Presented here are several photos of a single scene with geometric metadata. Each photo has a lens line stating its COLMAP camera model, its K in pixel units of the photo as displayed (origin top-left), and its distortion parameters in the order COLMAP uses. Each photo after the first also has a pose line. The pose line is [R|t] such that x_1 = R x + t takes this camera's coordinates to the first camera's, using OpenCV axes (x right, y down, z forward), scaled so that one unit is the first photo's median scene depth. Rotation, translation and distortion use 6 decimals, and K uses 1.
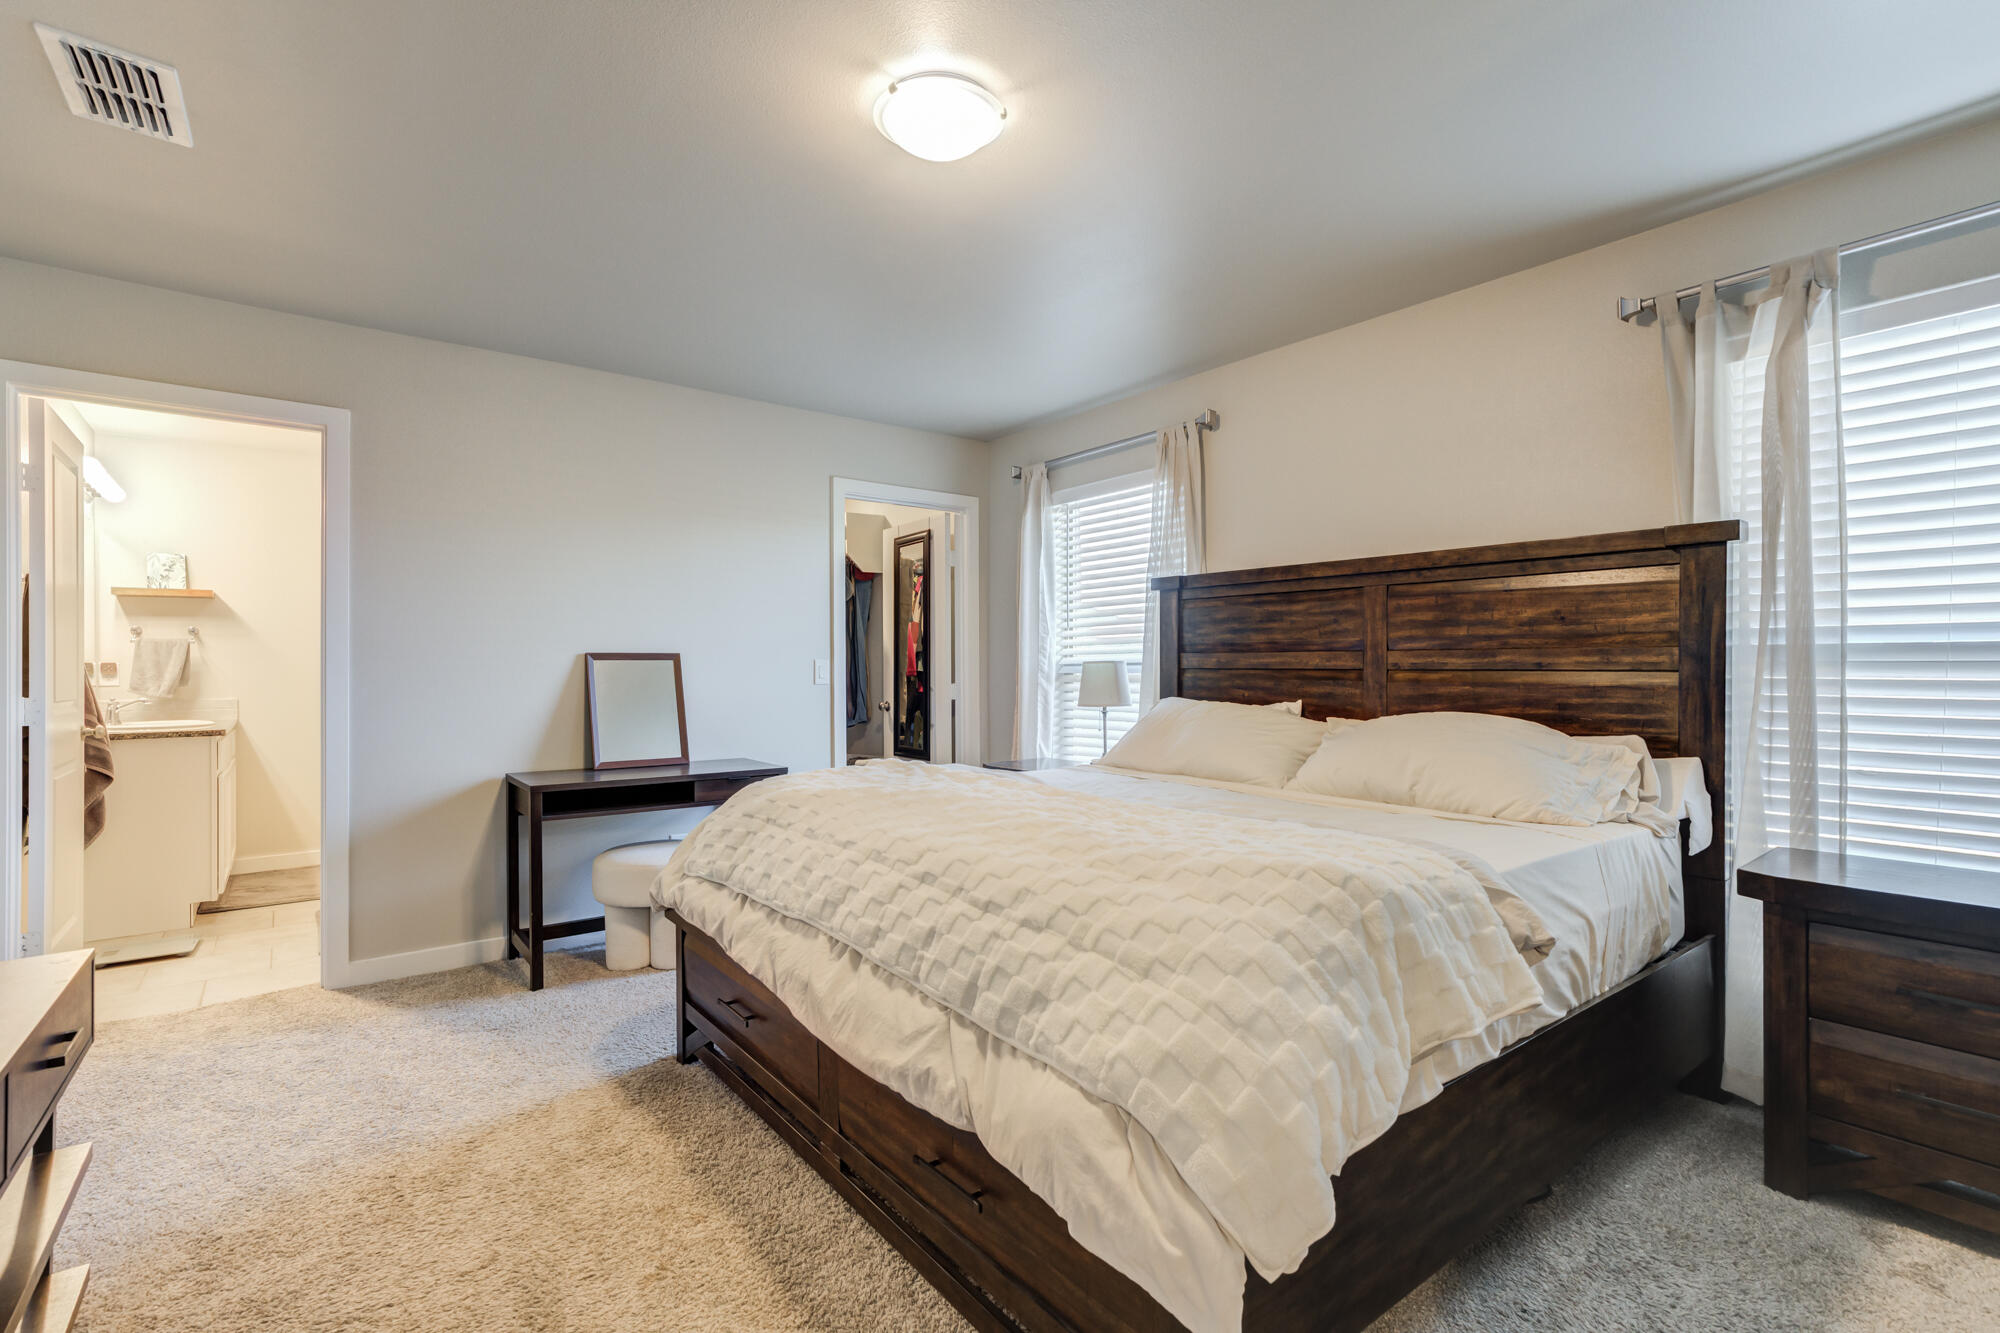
lens RADIAL K [[904.7, 0, 993.7], [0, 904.7, 666.9], [0, 0, 1]] dist [-0.014591, 0.012218]
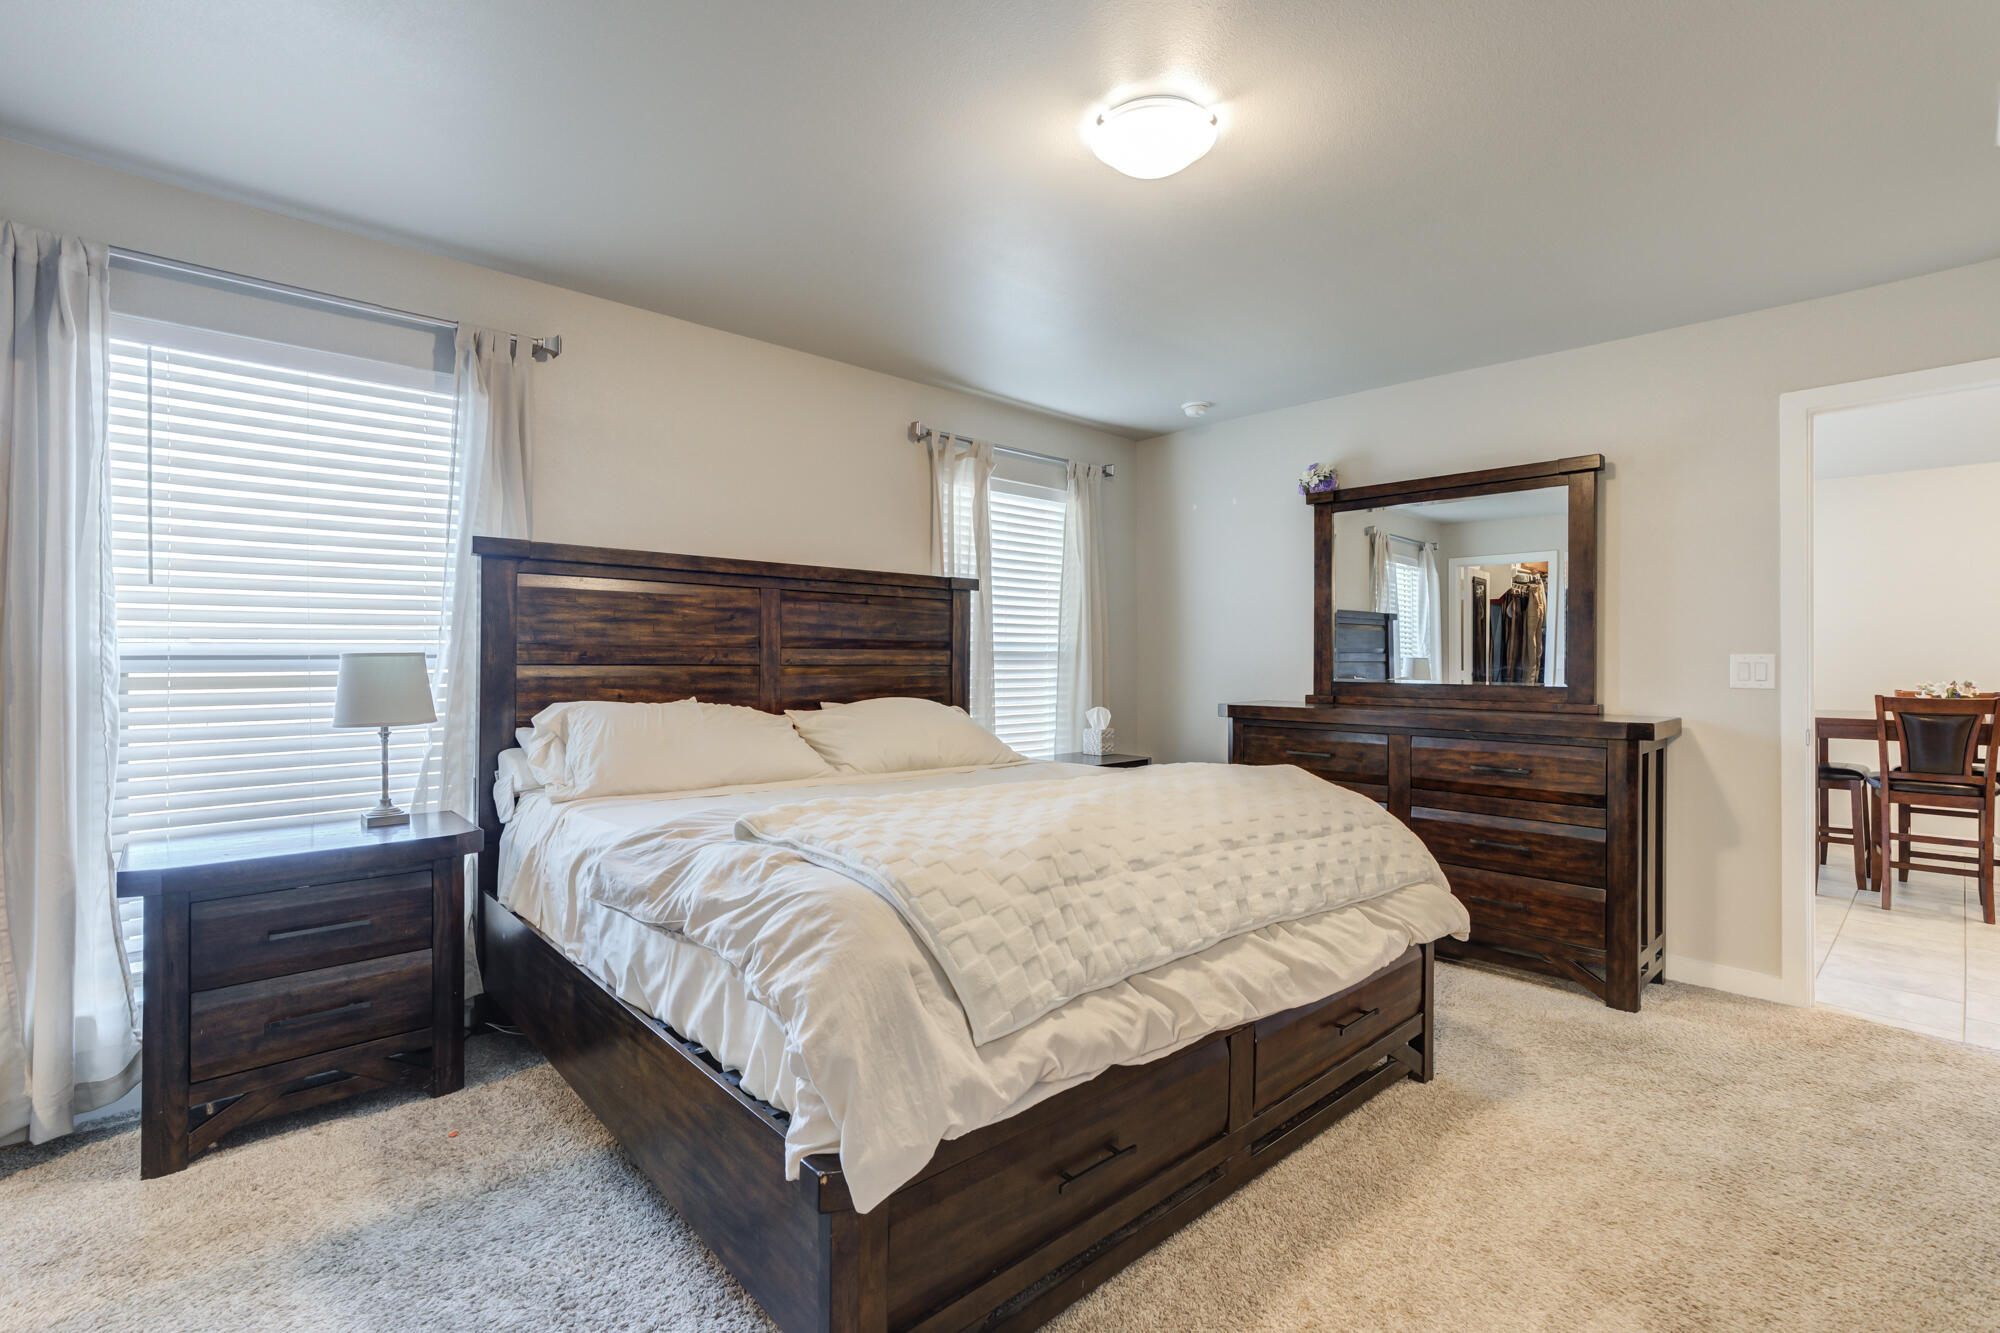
lens RADIAL K [[904.7, 0, 993.8], [0, 904.7, 666.6], [0, 0, 1]] dist [-0.014591, 0.012218]
pose [[-0.077103, -0.002672, 0.997020, -0.705113], [-0.002449, 0.999994, 0.002491, 0.001567], [-0.997020, -0.002250, -0.077109, 0.831697]]
